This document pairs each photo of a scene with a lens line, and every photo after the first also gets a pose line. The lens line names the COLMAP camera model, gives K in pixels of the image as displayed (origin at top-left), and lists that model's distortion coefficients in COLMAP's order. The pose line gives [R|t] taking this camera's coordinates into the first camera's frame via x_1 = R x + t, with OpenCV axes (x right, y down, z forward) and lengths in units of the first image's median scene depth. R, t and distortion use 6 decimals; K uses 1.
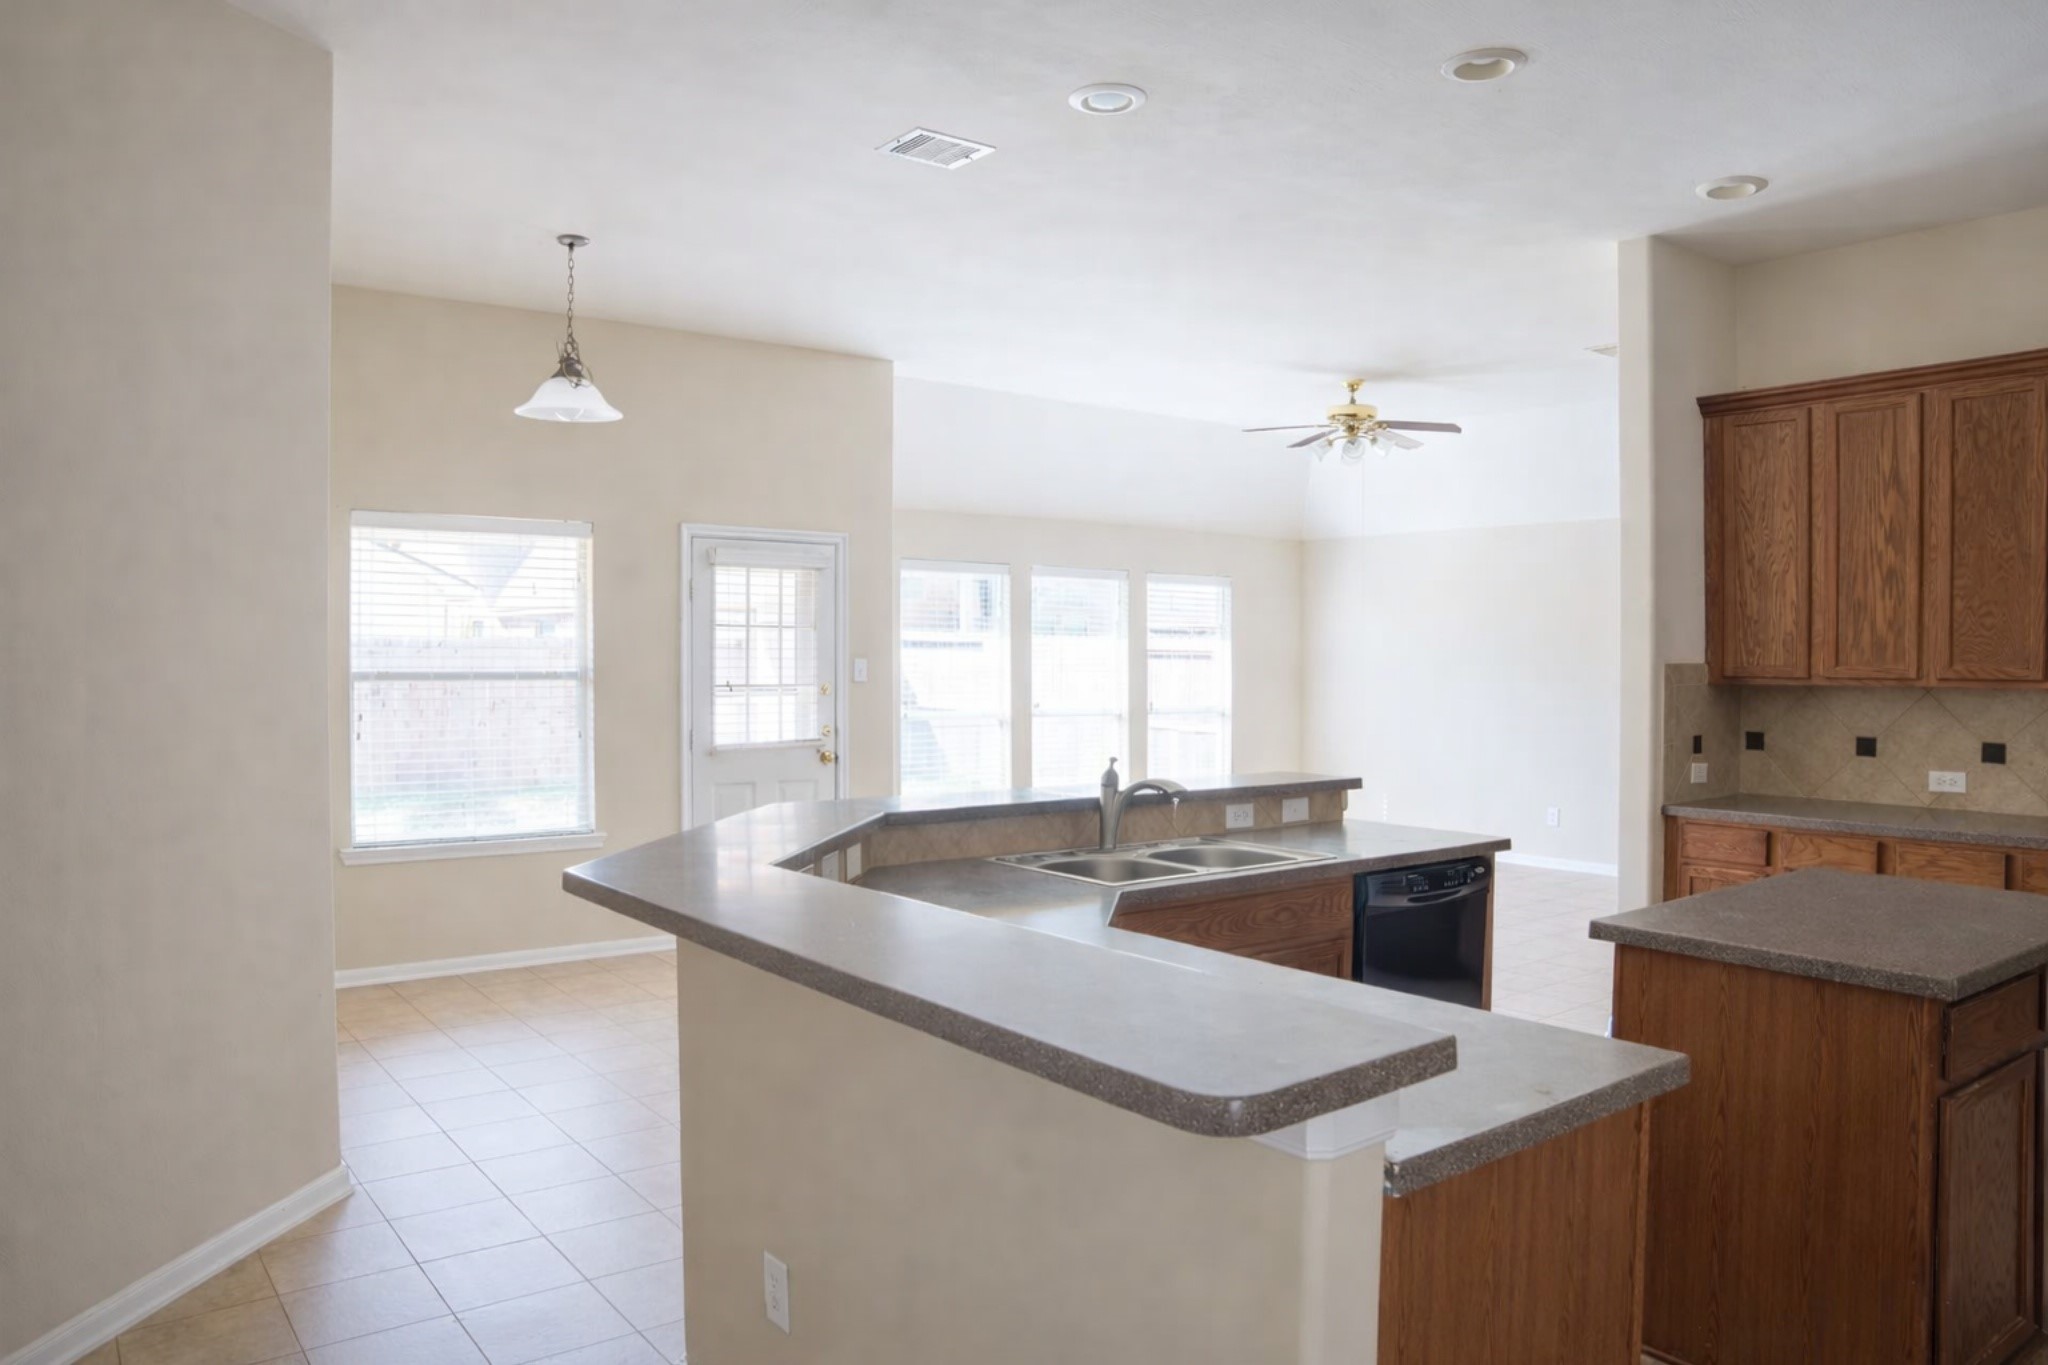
lens RADIAL K [[1420.0, 0, 1024.0], [0, 1420.0, 682.5], [0, 0, 1]] dist [-0.170544, 0.143776]
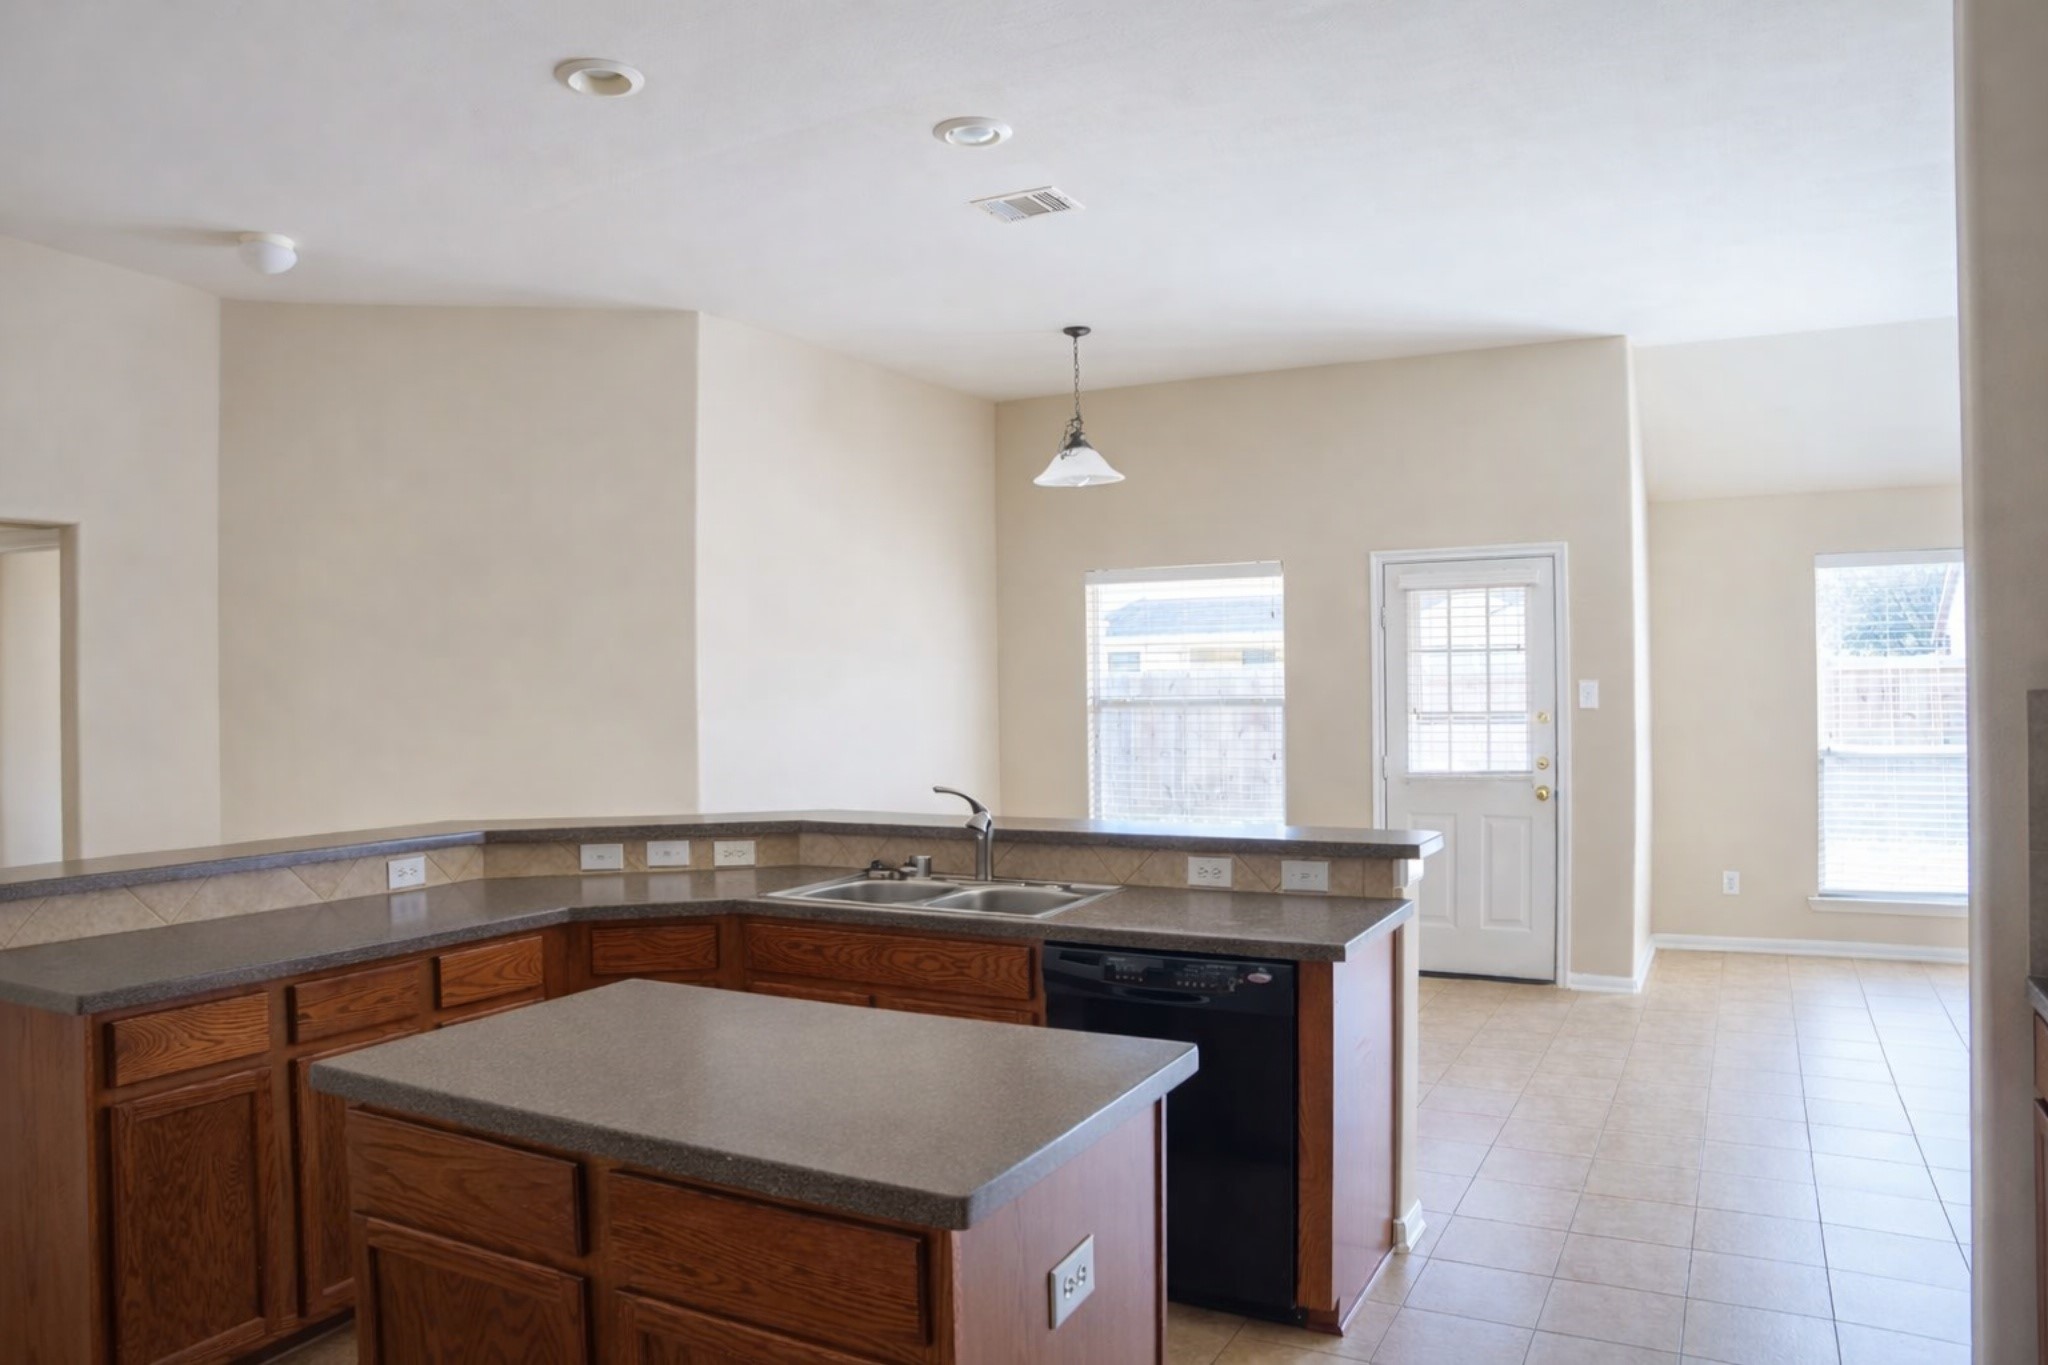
lens RADIAL K [[1420.0, 0, 1024.0], [0, 1420.0, 682.5], [0, 0, 1]] dist [-0.170544, 0.143776]
pose [[0.401418, -0.015873, -0.915757, 0.738194], [-0.001705, 0.999835, -0.018078, -0.001557], [0.915893, 0.008819, 0.401325, 0.477926]]
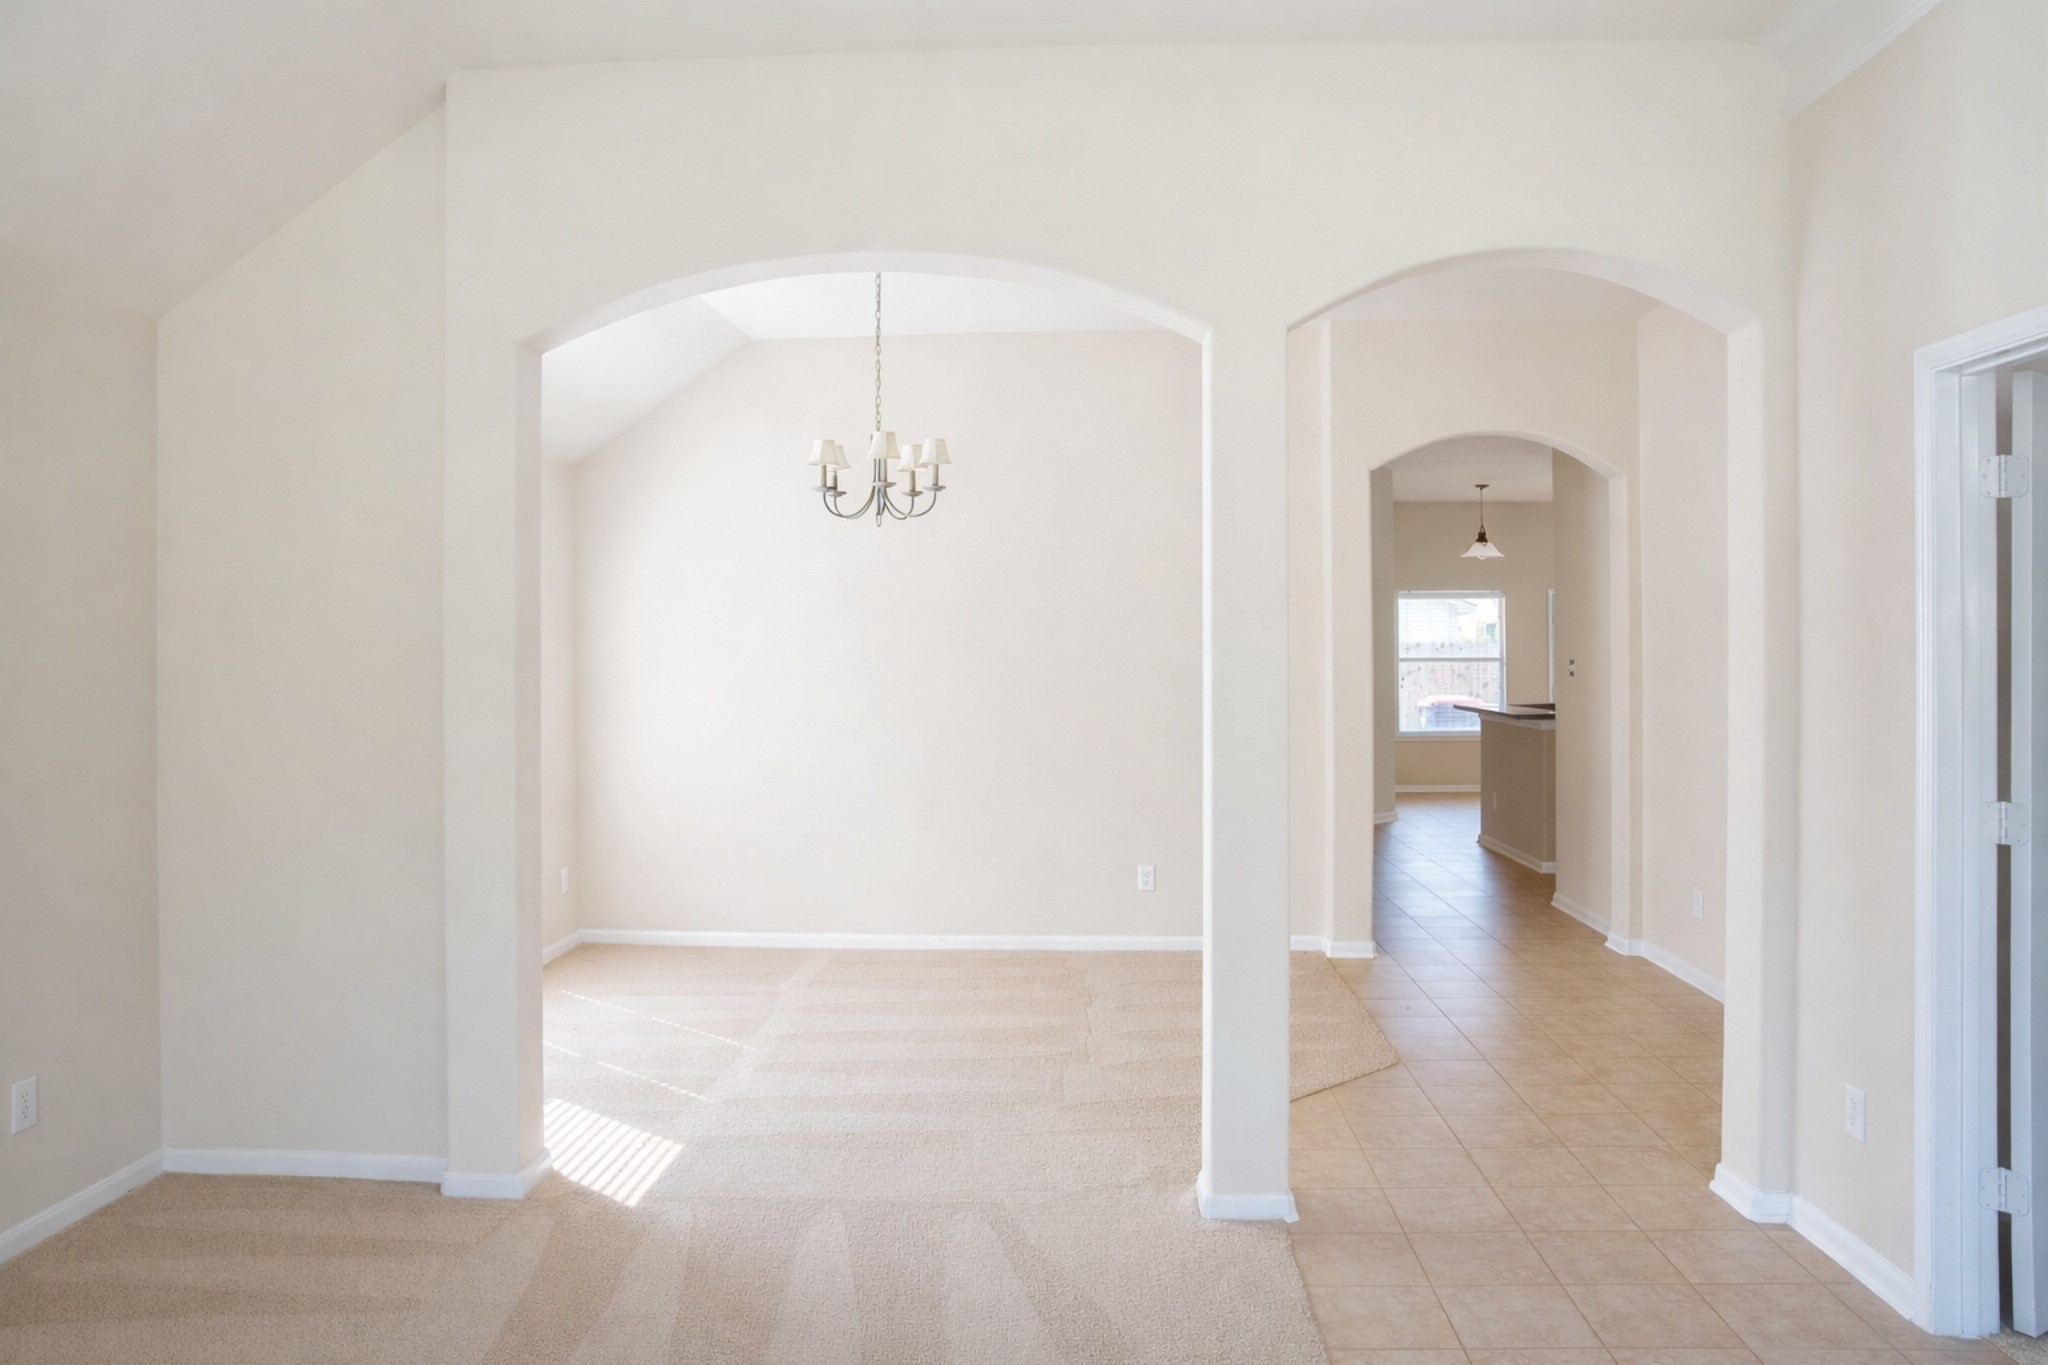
lens RADIAL K [[1420.0, 0, 1024.0], [0, 1420.0, 682.5], [0, 0, 1]] dist [-0.170544, 0.143776]
pose [[0.751370, 0.006575, -0.659849, 0.723618], [-0.001803, 0.999967, 0.007911, 0.019574], [0.659879, -0.004754, 0.751357, -1.465212]]
